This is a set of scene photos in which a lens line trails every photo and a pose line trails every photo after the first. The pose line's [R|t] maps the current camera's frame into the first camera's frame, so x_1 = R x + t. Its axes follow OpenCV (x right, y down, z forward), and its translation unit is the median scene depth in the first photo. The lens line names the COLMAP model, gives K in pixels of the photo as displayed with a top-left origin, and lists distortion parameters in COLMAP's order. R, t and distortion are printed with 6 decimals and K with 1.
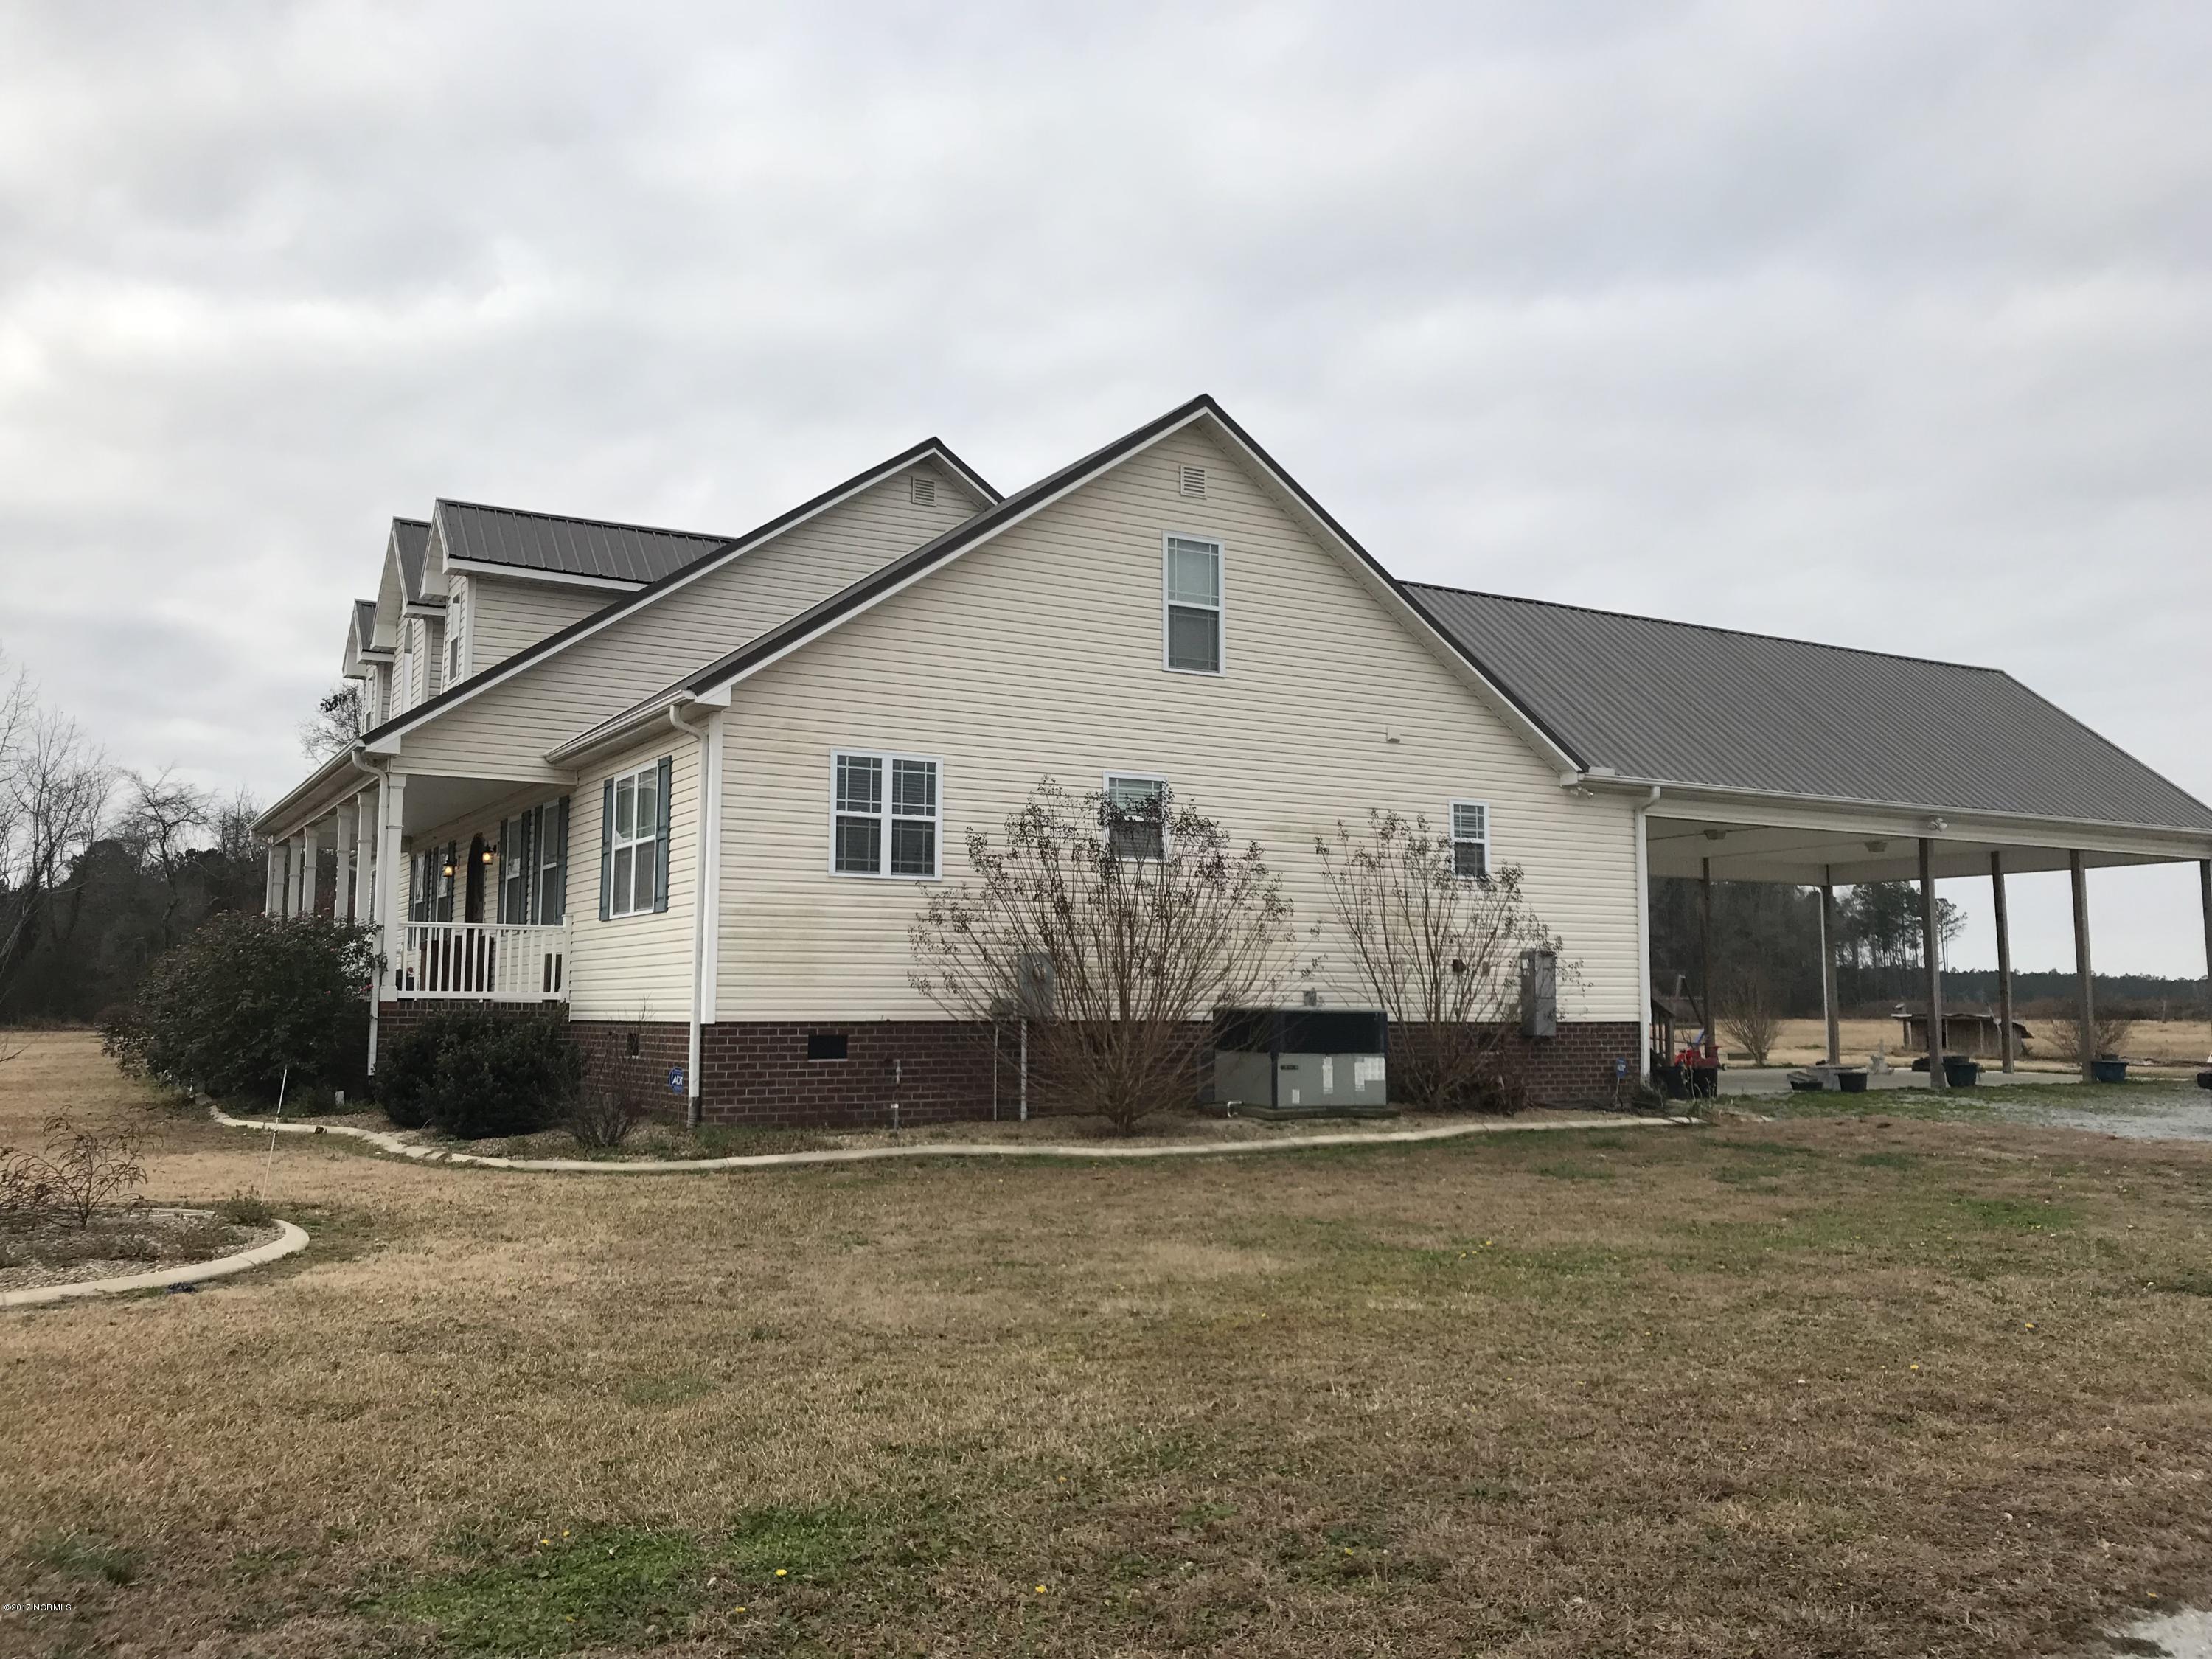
lens RADIAL K [[1797.4, 0, 1106.0], [0, 1797.4, 829.5], [0, 0, 1]] dist [0.003032, 0.003248]
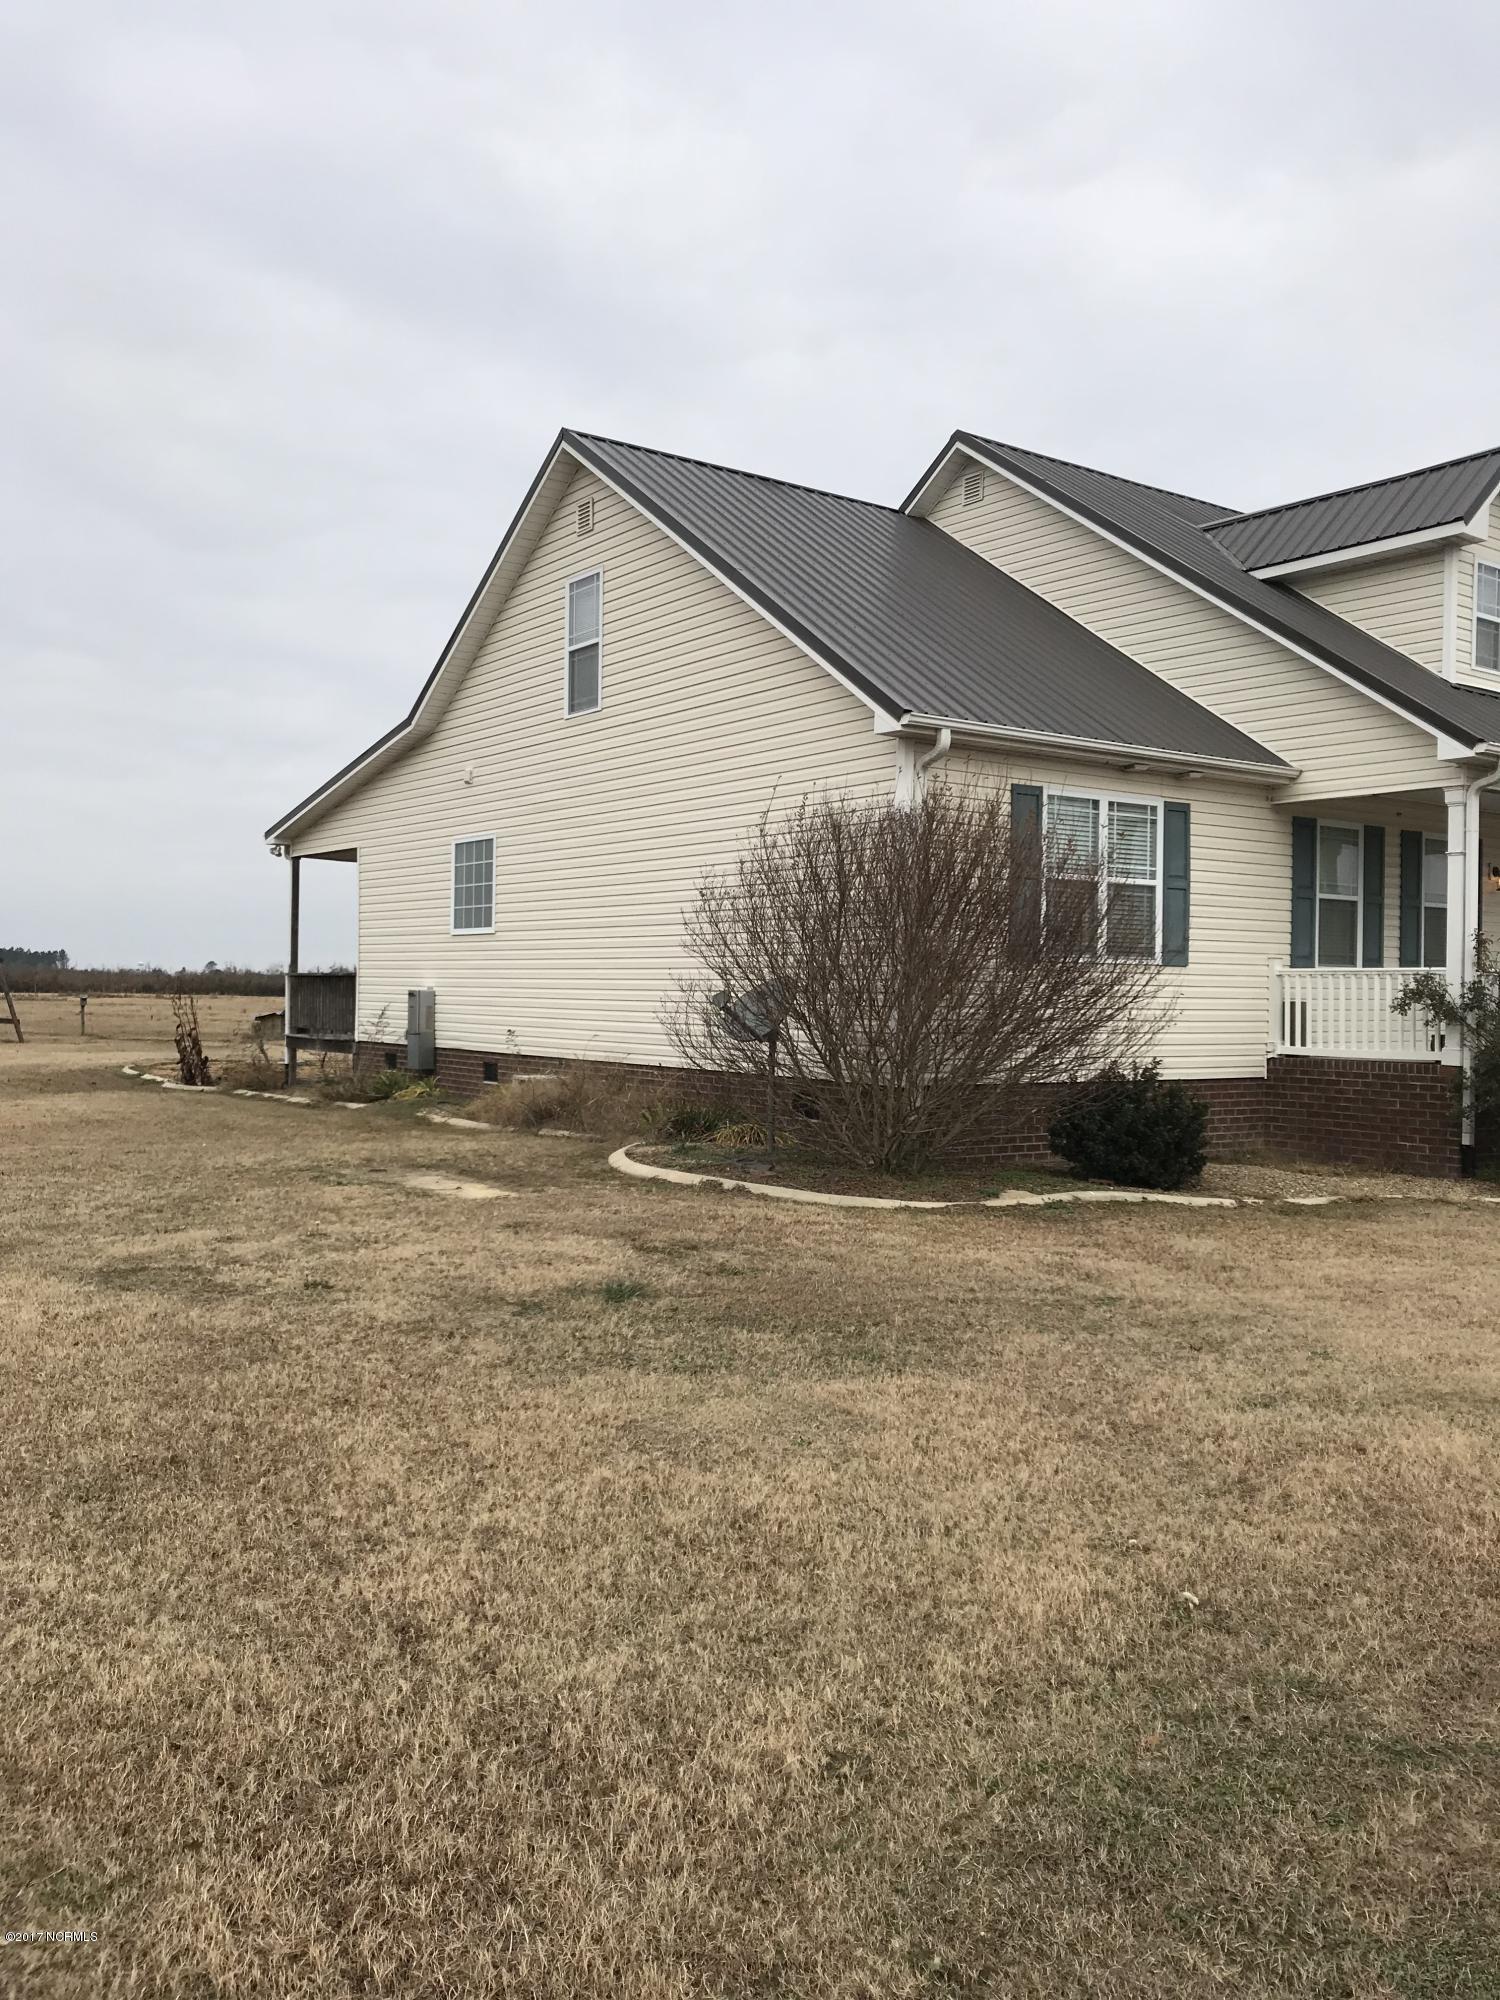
lens RADIAL K [[1625.2, 0, 750.0], [0, 1625.2, 1000.0], [0, 0, 1]] dist [0.003032, 0.003248]
pose [[0.082272, 0.008101, -0.996577, 0.954726], [0.038808, 0.999183, 0.011326, 0.066020], [0.995854, -0.039607, 0.081890, 1.010842]]
